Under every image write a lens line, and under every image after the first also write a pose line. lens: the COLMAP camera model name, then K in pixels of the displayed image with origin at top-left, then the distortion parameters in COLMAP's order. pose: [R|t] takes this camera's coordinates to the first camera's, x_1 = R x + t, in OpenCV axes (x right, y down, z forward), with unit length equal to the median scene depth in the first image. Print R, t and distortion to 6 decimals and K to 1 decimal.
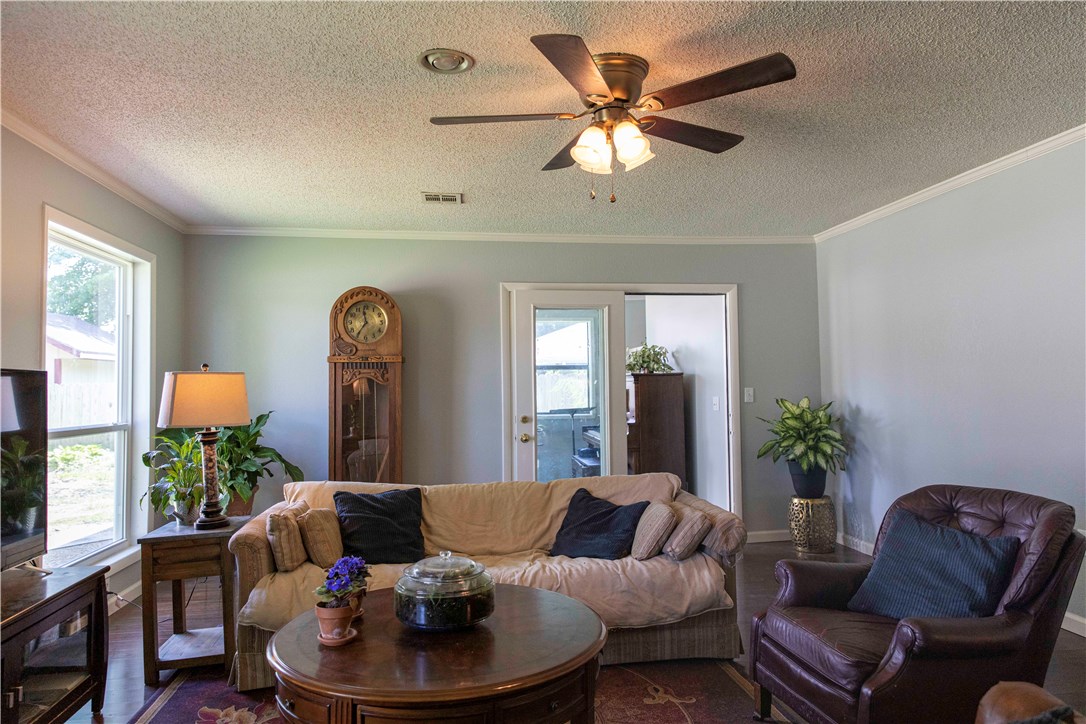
lens RADIAL K [[717.8, 0, 539.8], [0, 717.8, 361.8], [0, 0, 1]] dist [0.001564, 0.005002]
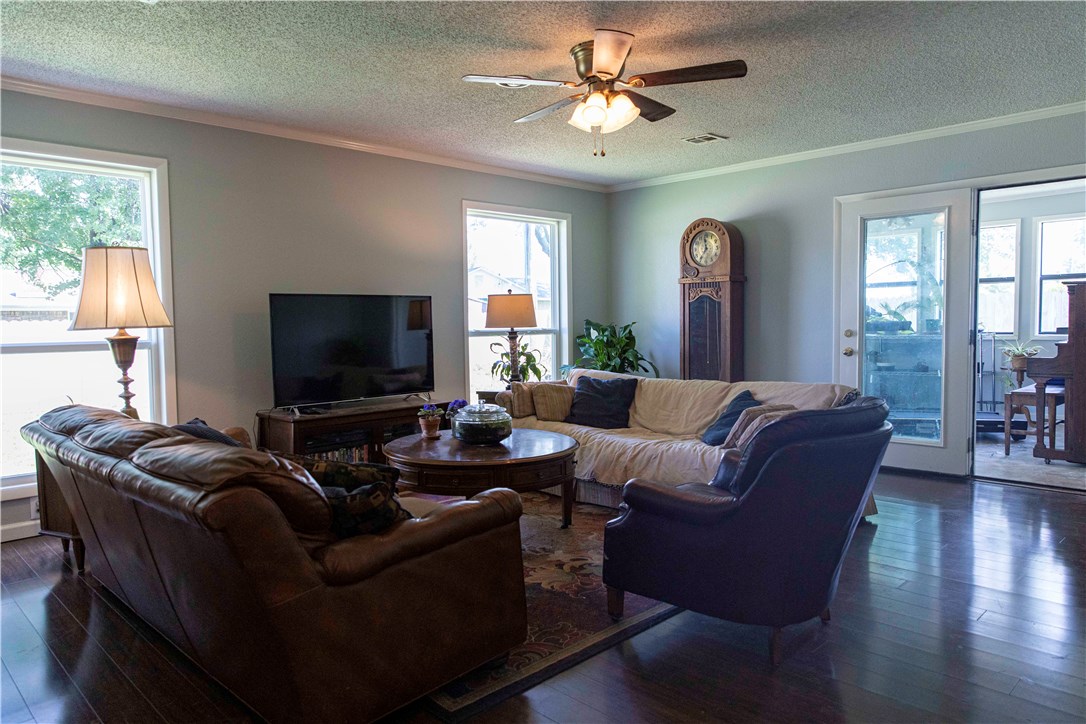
lens RADIAL K [[717.8, 0, 539.0], [0, 717.8, 362.0], [0, 0, 1]] dist [0.001564, 0.005002]
pose [[0.603487, 0.051686, -0.795696, 0.777430], [0.036616, 0.995048, 0.092406, 0.017004], [0.796532, -0.084900, 0.598606, 0.073791]]
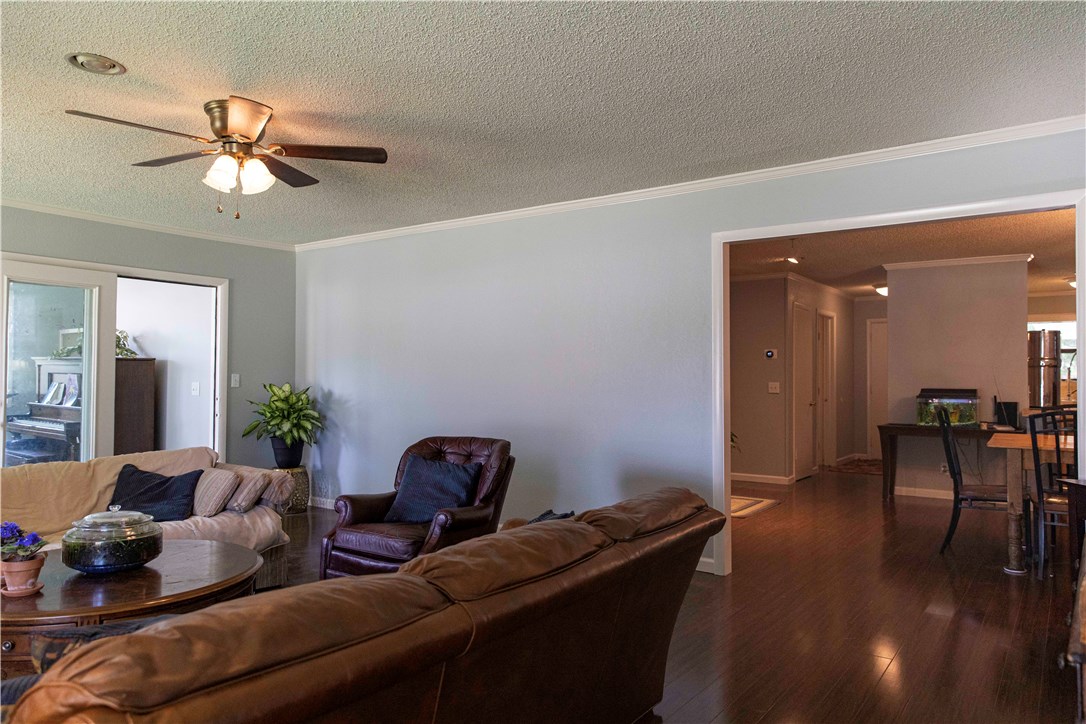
lens RADIAL K [[717.8, 0, 544.8], [0, 717.8, 367.7], [0, 0, 1]] dist [0.001564, 0.005002]
pose [[0.687518, 0.027430, 0.725649, -0.301531], [-0.041830, 0.999123, 0.001865, 0.006953], [-0.724962, -0.031636, 0.688062, -0.173749]]
